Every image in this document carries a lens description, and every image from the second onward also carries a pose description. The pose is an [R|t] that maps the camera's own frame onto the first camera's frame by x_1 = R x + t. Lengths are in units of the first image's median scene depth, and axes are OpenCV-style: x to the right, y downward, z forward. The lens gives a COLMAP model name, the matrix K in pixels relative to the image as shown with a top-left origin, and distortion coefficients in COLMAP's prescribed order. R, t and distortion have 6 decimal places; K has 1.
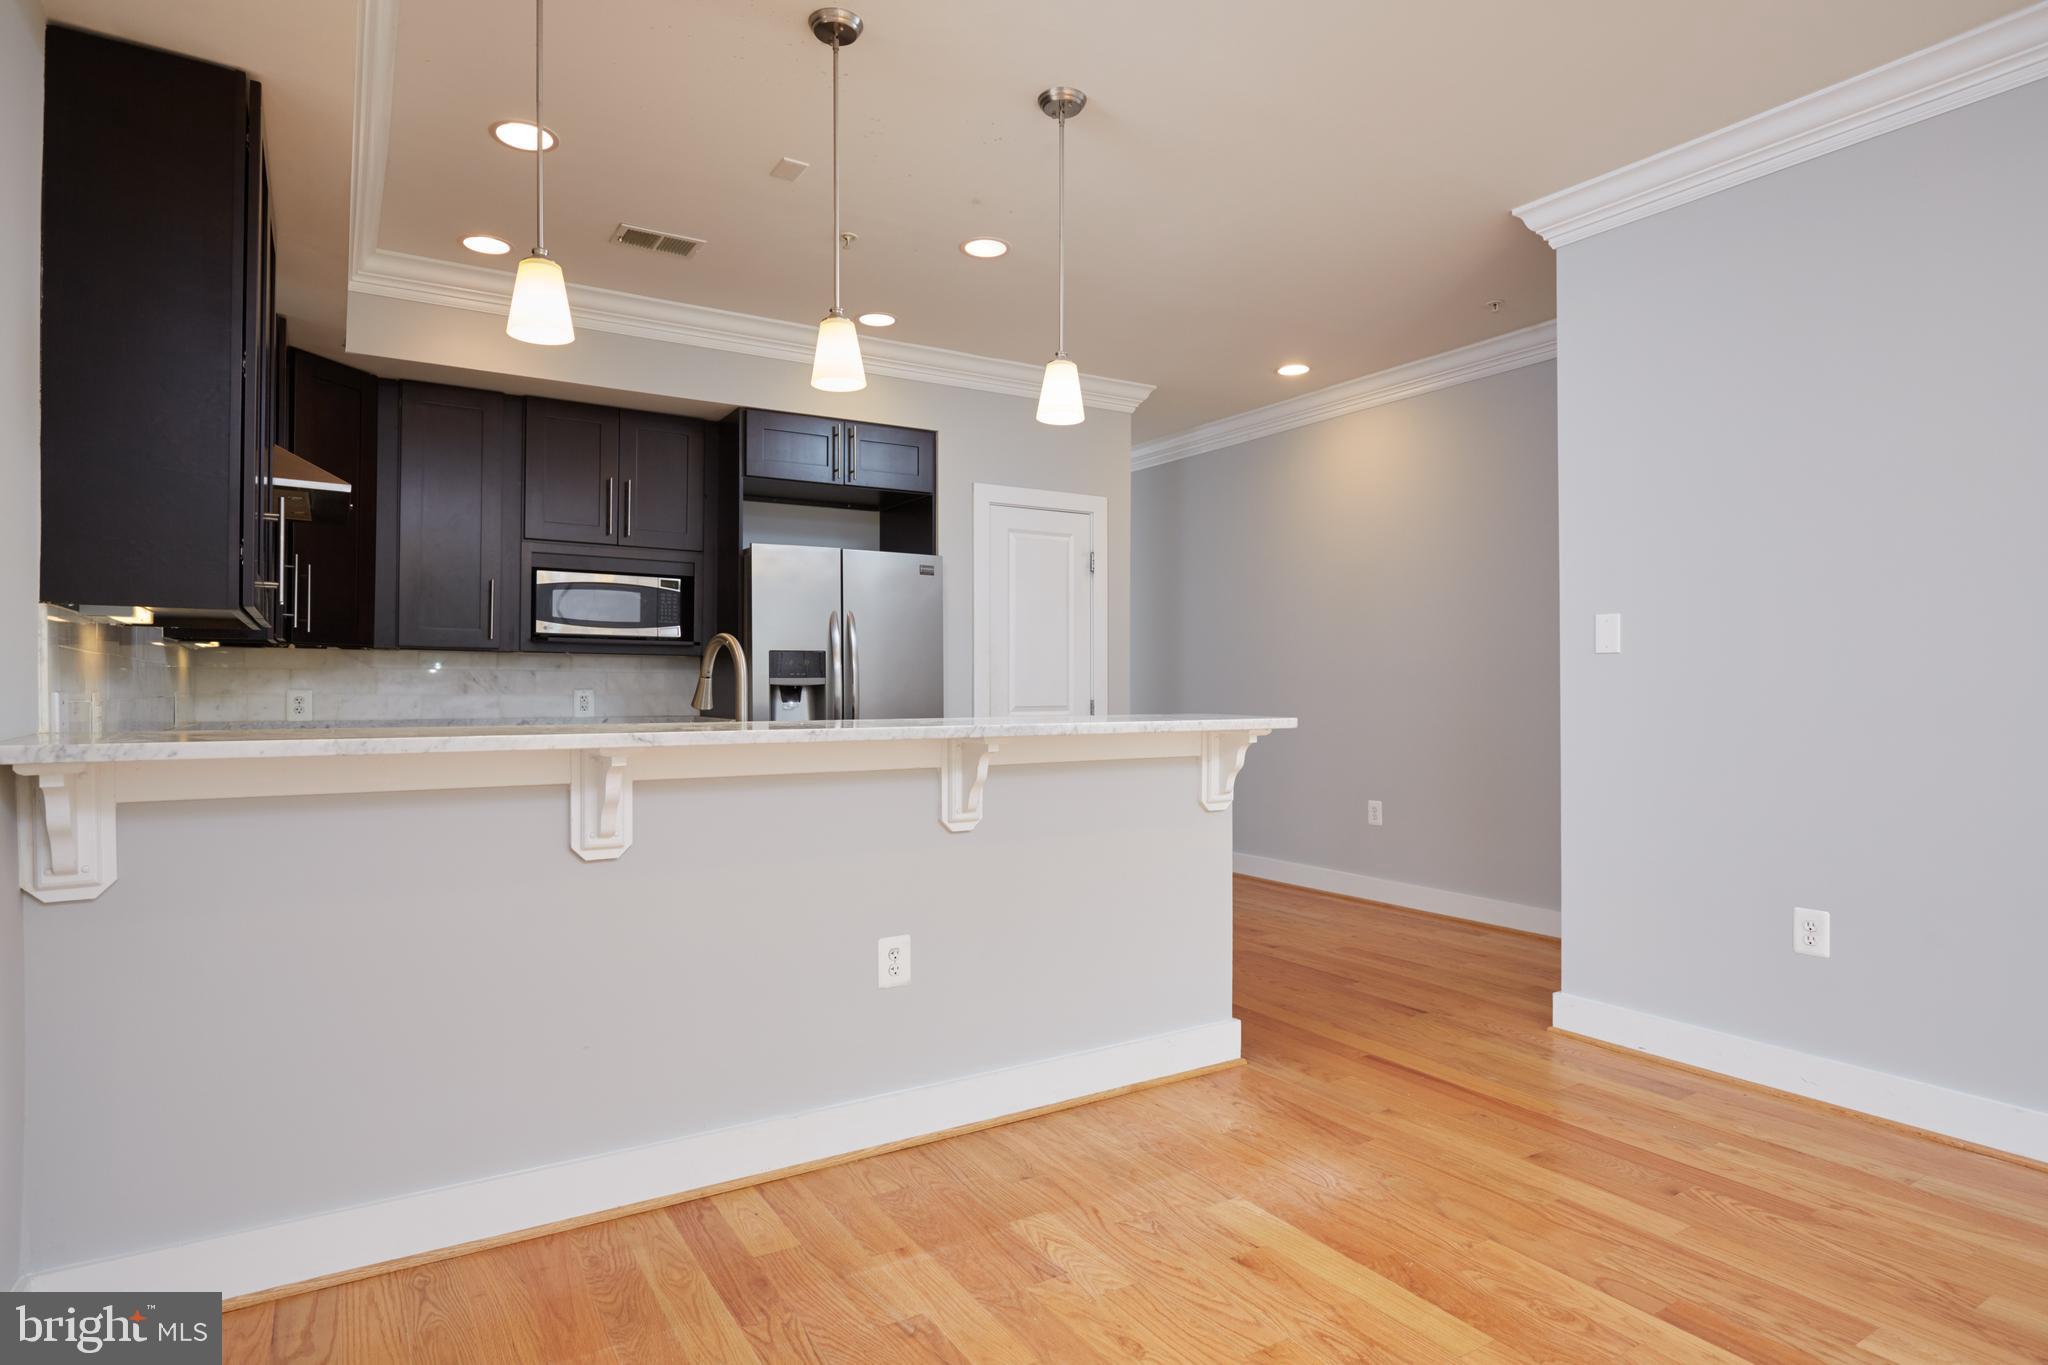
lens RADIAL K [[1107.0, 0, 1024.6], [0, 1107.0, 687.1], [0, 0, 1]] dist [-0.019071, -0.000072]
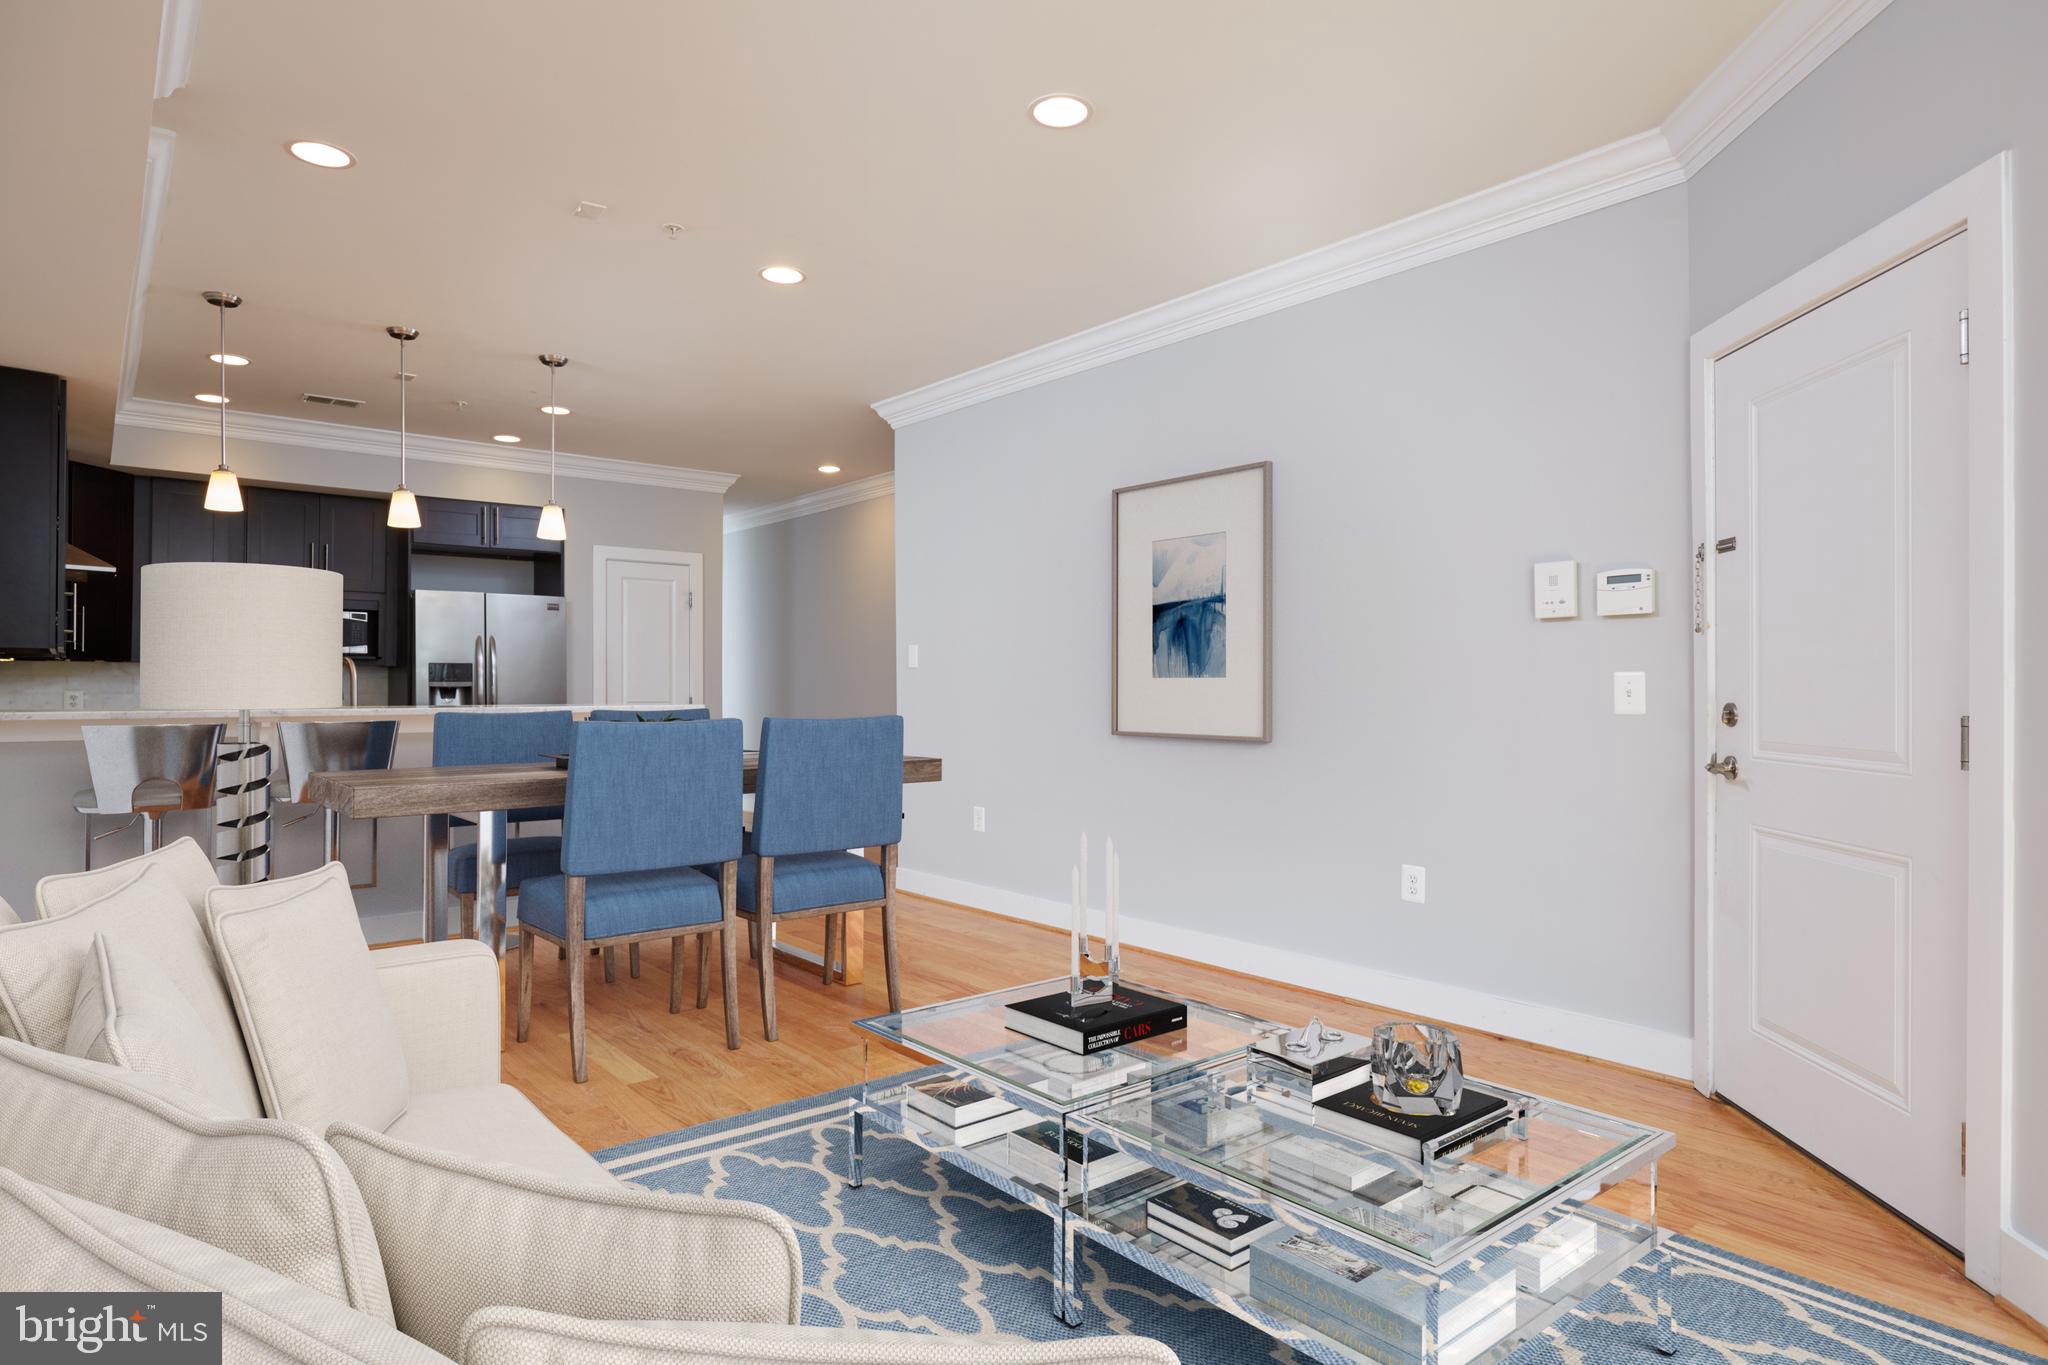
lens RADIAL K [[1107.0, 0, 1030.8], [0, 1107.0, 680.6], [0, 0, 1]] dist [-0.019071, -0.000072]
pose [[0.988426, -0.000656, 0.151702, 0.340315], [0.001817, 0.999970, -0.007514, 0.002585], [-0.151693, 0.007703, 0.988398, -0.567189]]
